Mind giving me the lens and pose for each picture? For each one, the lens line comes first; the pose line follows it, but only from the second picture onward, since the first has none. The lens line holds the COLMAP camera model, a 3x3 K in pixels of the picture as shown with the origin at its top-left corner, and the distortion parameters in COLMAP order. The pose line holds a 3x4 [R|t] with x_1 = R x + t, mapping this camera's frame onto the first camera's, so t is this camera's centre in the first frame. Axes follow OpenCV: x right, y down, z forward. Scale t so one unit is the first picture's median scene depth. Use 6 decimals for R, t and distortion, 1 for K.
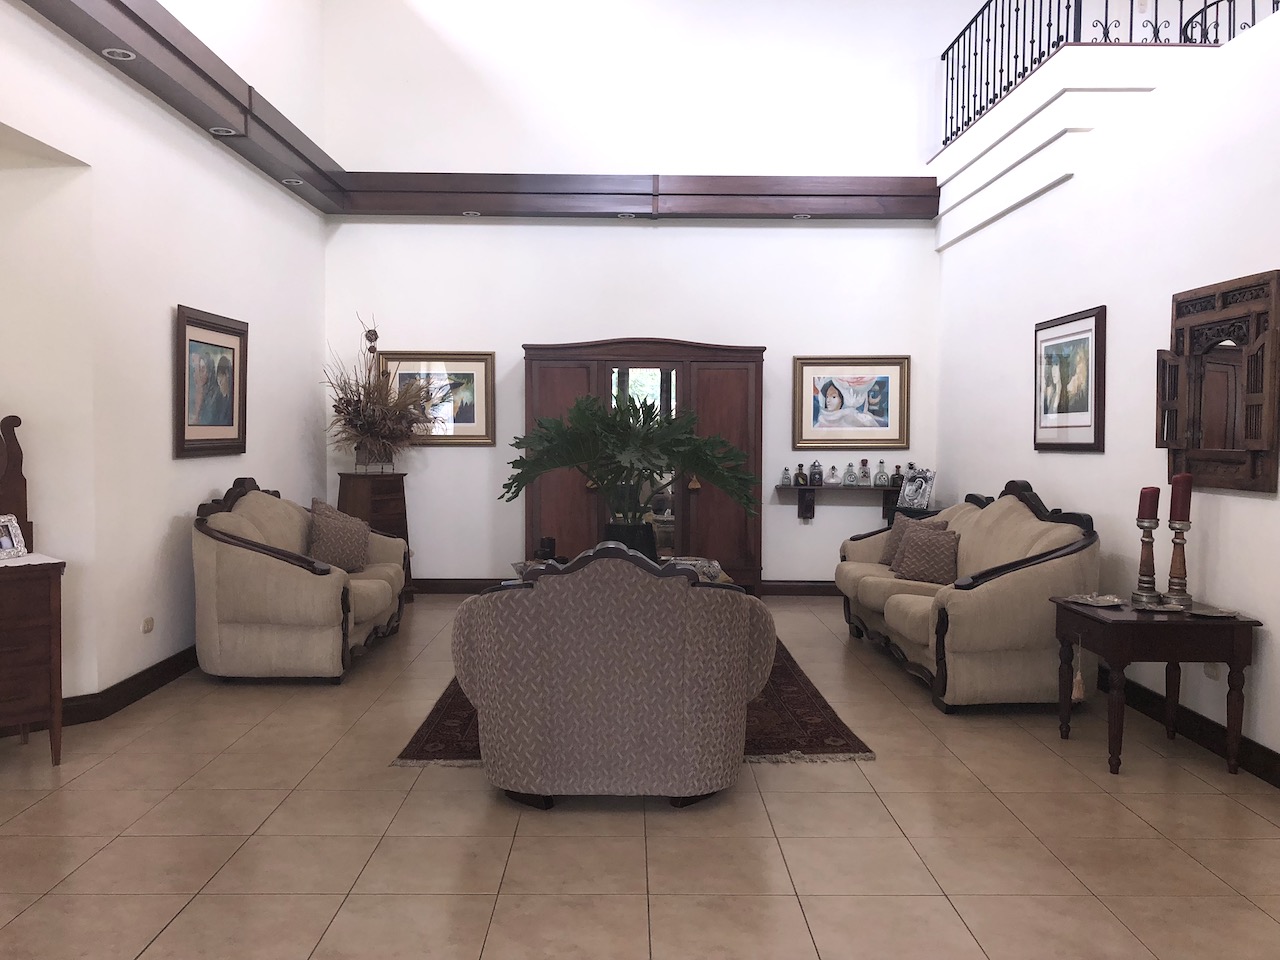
lens RADIAL K [[1051.7, 0, 631.0], [0, 1051.7, 477.8], [0, 0, 1]] dist [0.050668, -0.021148]
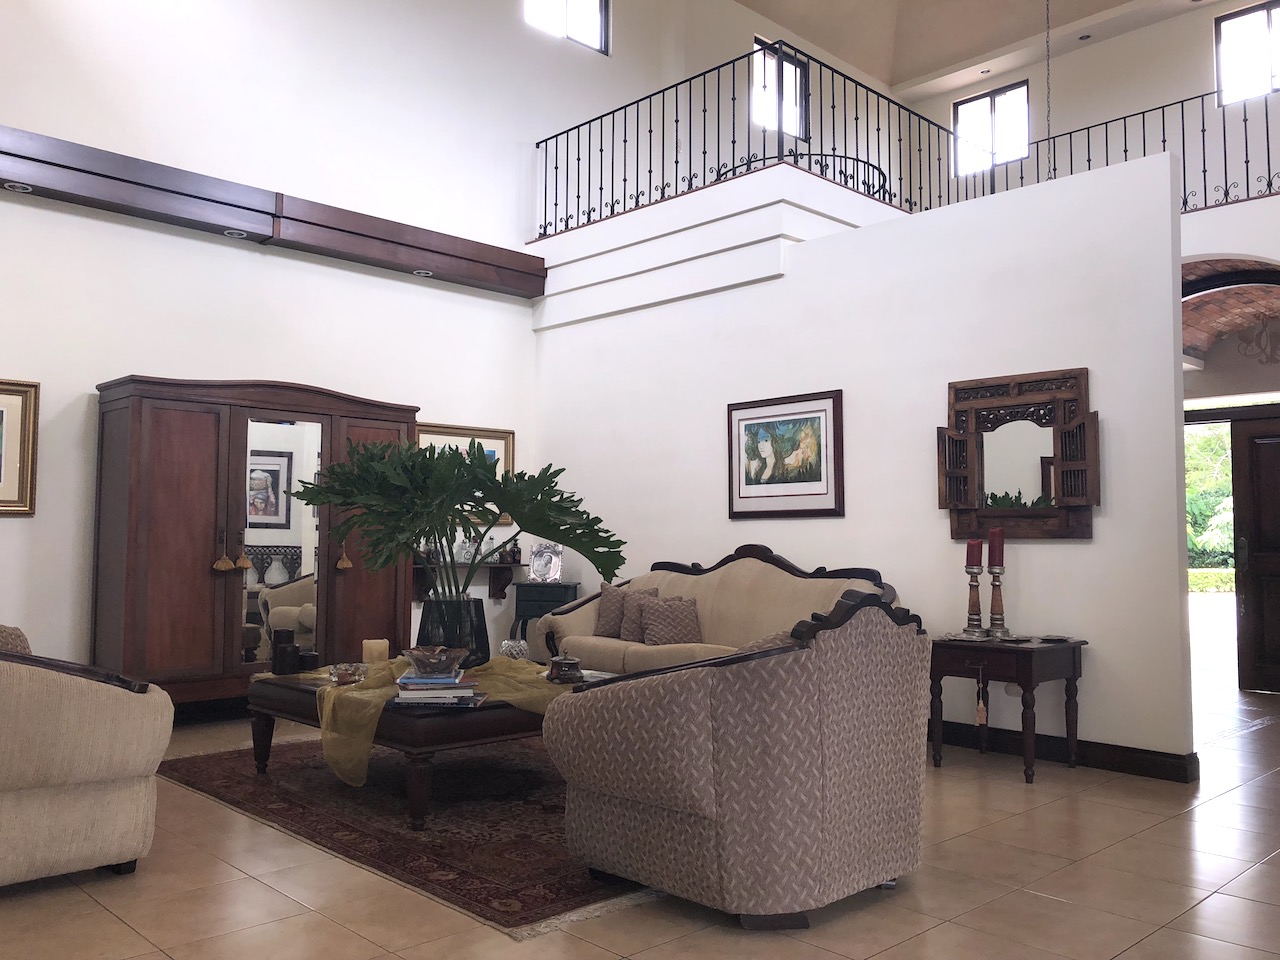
lens RADIAL K [[1051.7, 0, 633.5], [0, 1051.7, 489.3], [0, 0, 1]] dist [0.050668, -0.021148]
pose [[0.733189, 0.031540, 0.679294, -0.475563], [0.028556, 0.996615, -0.077095, 0.026671], [-0.679426, 0.075923, 0.729806, 0.311800]]
